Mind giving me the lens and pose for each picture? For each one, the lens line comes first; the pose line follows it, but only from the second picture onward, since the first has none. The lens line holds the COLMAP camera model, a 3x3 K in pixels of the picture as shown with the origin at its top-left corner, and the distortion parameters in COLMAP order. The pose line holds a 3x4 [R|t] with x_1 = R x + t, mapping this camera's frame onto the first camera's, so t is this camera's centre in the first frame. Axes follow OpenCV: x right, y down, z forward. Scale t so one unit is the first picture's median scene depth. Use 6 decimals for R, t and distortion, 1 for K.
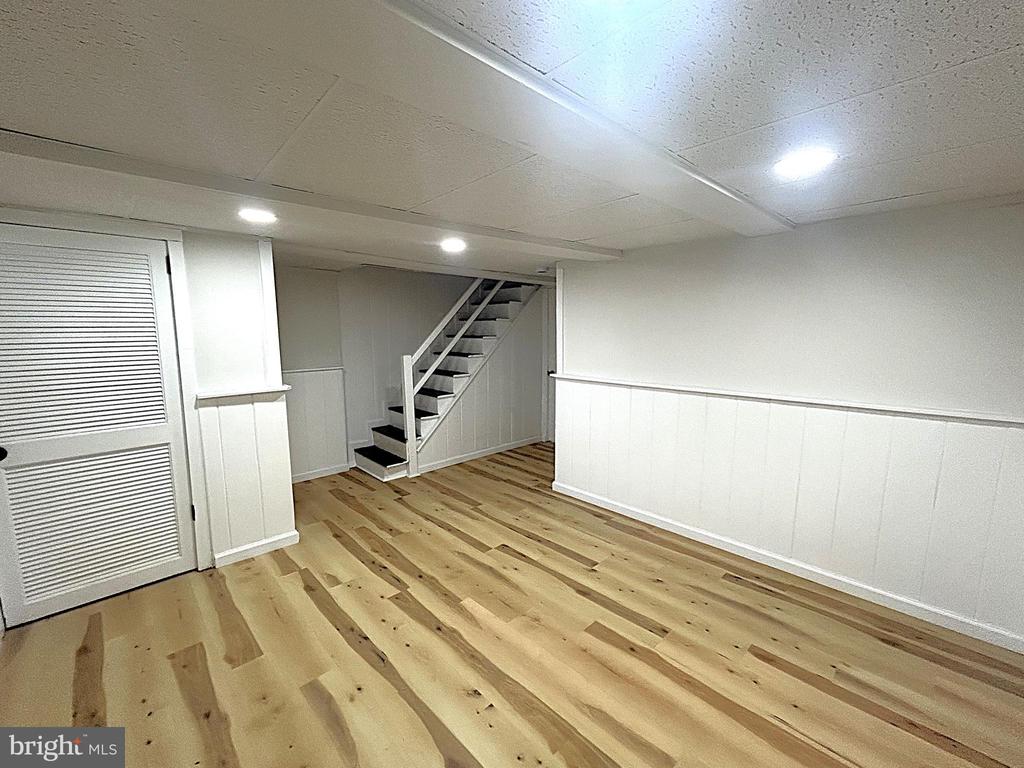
lens RADIAL K [[420.1, 0, 512.1], [0, 420.1, 383.3], [0, 0, 1]] dist [-0.004334, 0.000819]
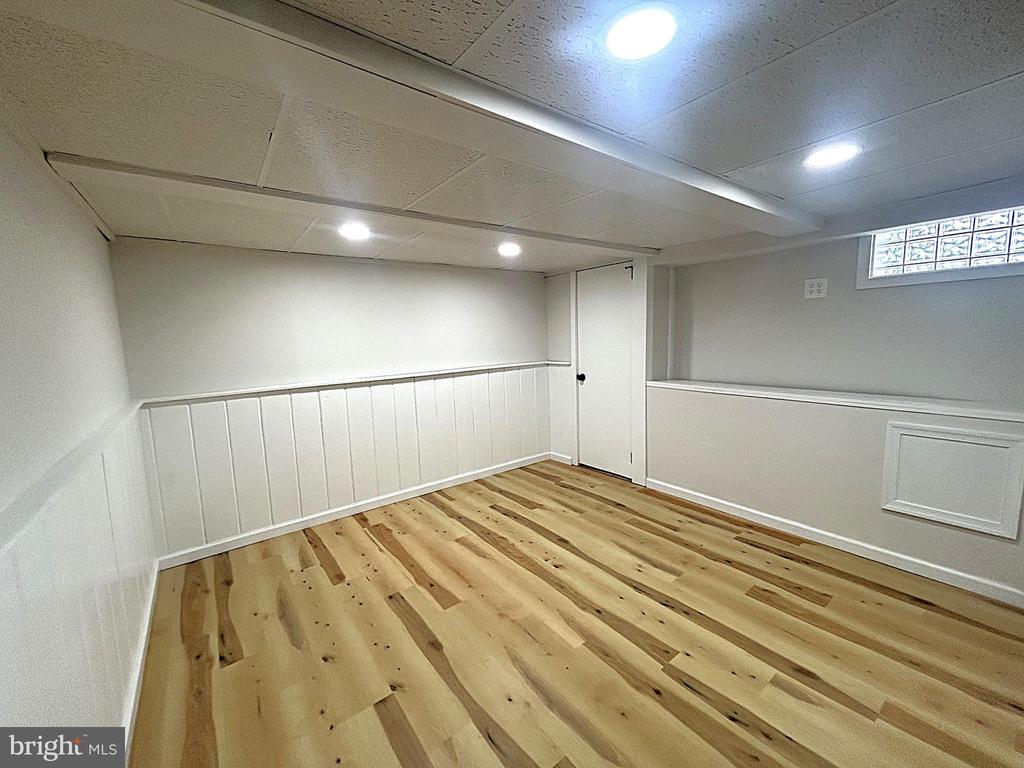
lens RADIAL K [[420.1, 0, 512.4], [0, 420.1, 383.2], [0, 0, 1]] dist [-0.004334, 0.000819]
pose [[-0.992681, 0.021885, 0.118764, -0.099869], [0.050895, 0.967656, 0.247087, -0.216098], [-0.109515, 0.251323, -0.961688, 1.877263]]
